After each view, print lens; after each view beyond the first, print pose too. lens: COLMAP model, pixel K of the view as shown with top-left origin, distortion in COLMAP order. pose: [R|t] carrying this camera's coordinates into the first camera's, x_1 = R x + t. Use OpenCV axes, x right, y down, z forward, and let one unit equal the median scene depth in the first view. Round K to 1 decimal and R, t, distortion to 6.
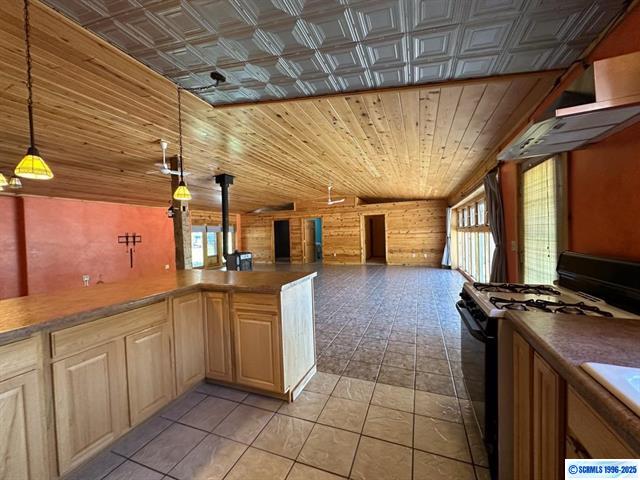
lens RADIAL K [[255.8, 0, 321.0], [0, 255.8, 240.7], [0, 0, 1]] dist [-0.001812, -0.000011]
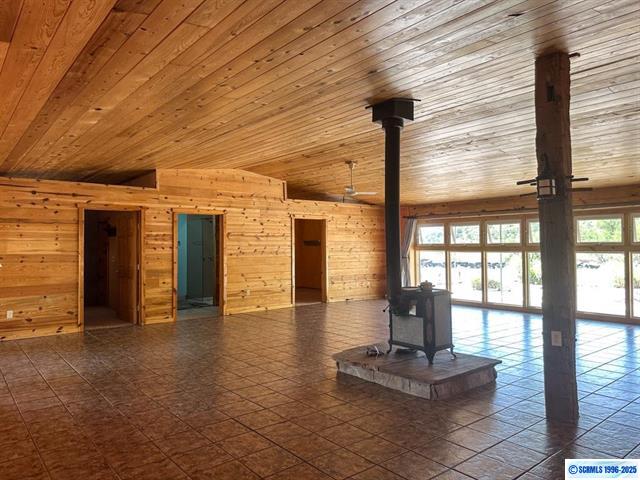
lens RADIAL K [[456.0, 0, 322.7], [0, 456.0, 244.1], [0, 0, 1]] dist [0.055285, -0.017820]
pose [[0.473489, 0.028674, 0.880333, -0.664427], [0.009965, 0.999232, -0.037906, -0.002717], [-0.880744, 0.026720, 0.472839, 0.464542]]
